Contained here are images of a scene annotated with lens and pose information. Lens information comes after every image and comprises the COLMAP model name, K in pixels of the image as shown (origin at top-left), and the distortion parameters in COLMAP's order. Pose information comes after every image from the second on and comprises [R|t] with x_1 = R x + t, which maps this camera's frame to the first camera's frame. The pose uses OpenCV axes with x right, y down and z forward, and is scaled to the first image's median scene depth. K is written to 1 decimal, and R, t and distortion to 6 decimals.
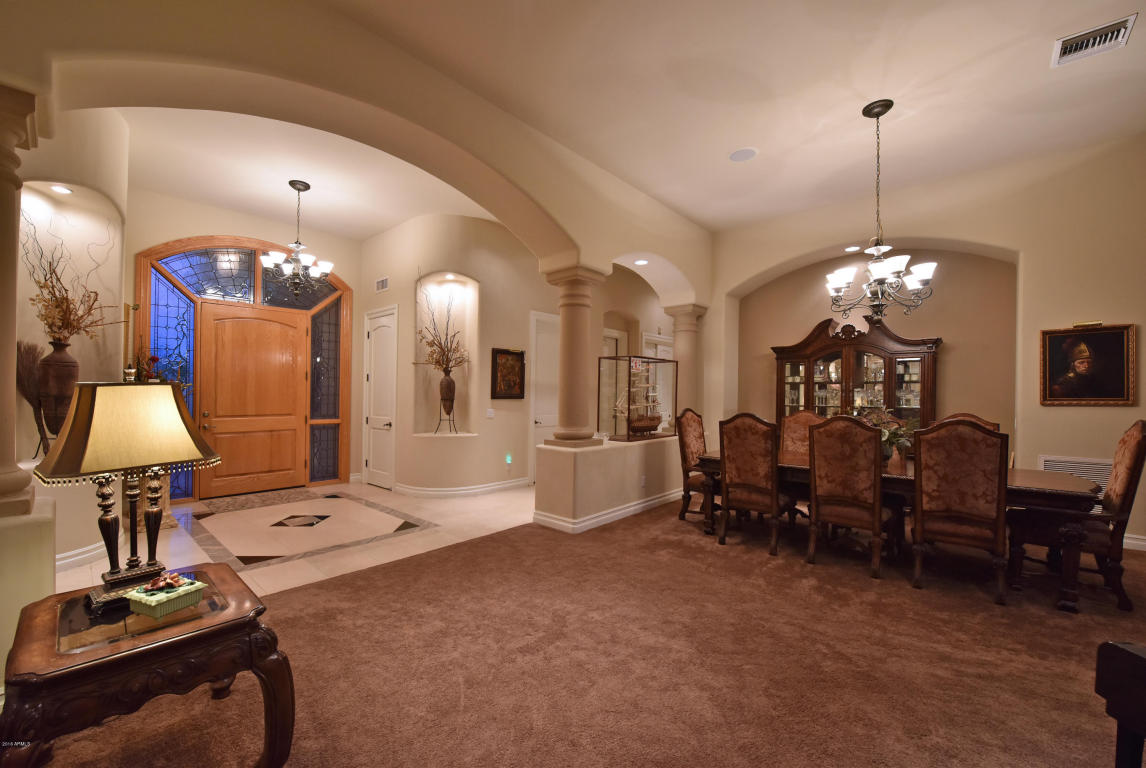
lens RADIAL K [[458.8, 0, 573.6], [0, 458.8, 390.0], [0, 0, 1]] dist [-0.027986, -0.000346]
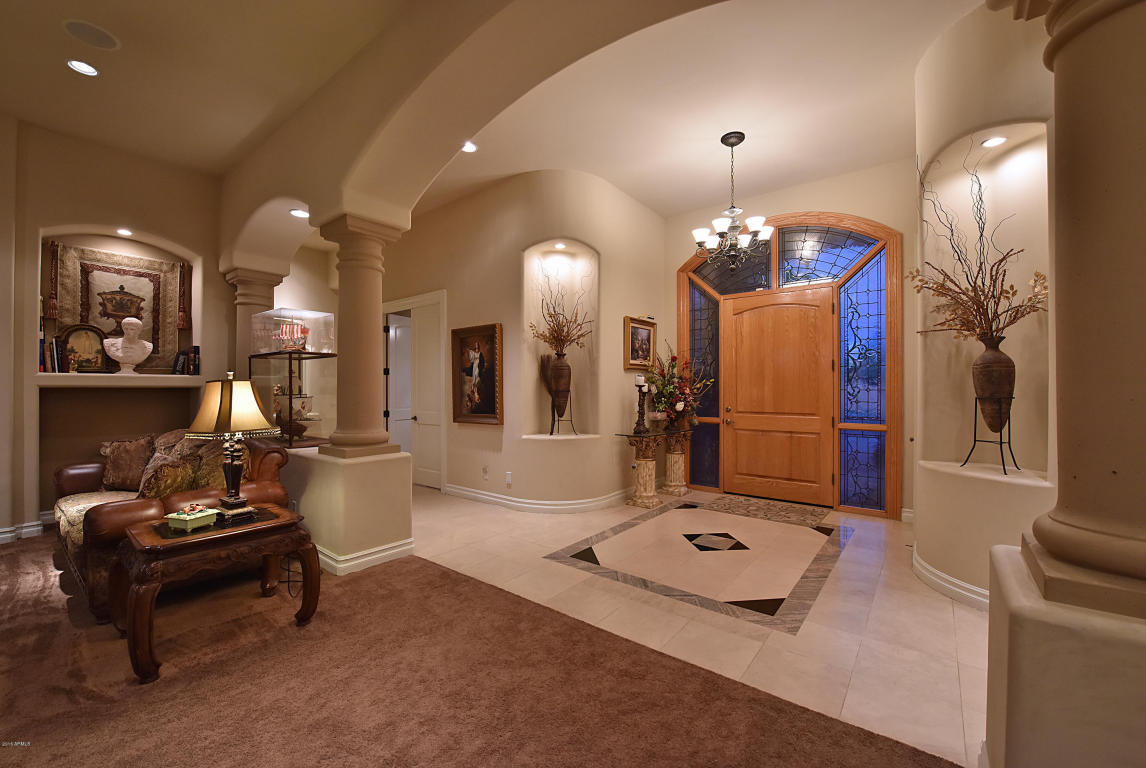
lens RADIAL K [[456.4, 0, 575.7], [0, 456.4, 381.1], [0, 0, 1]] dist [-0.016678, -0.000501]
pose [[0.042753, -0.022584, -0.998830, 0.185973], [0.009644, 0.999707, -0.022191, 0.009338], [0.999039, -0.008684, 0.042958, 0.586817]]
